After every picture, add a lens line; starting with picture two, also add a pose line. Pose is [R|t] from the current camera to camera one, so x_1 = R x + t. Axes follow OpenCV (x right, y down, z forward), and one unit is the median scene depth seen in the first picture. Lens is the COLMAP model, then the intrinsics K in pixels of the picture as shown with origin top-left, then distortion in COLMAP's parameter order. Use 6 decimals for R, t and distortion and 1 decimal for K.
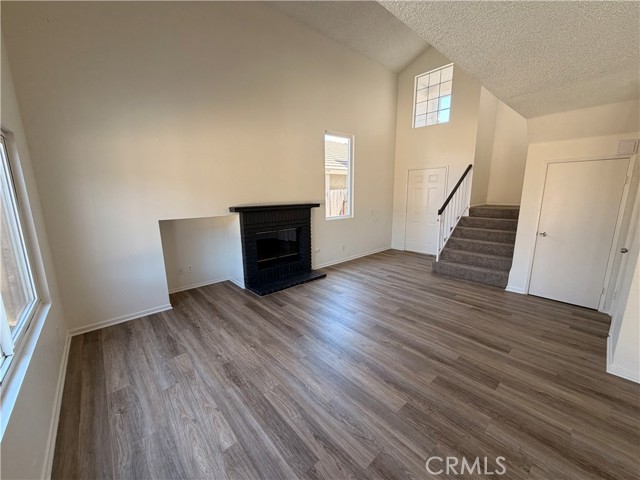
lens RADIAL K [[255.0, 0, 318.2], [0, 255.0, 241.3], [0, 0, 1]] dist [0.001162, 0.000034]
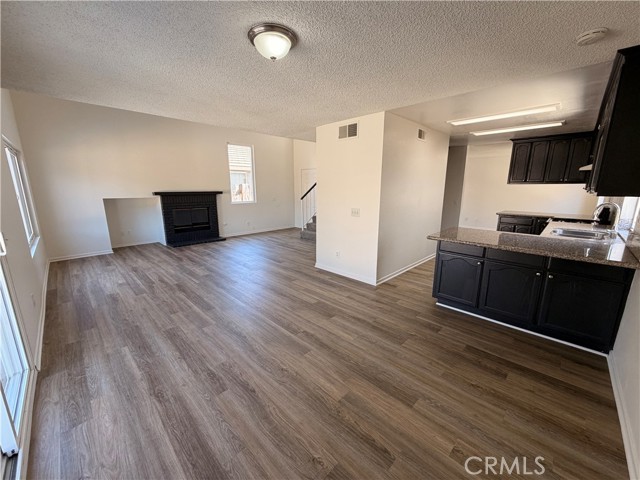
lens RADIAL K [[255.0, 0, 318.2], [0, 255.0, 241.3], [0, 0, 1]] dist [0.001162, 0.000034]
pose [[0.997854, -0.001863, 0.065456, 0.628443], [0.000780, 0.999863, 0.016562, 0.159988], [-0.065478, -0.016476, 0.997718, -0.718857]]
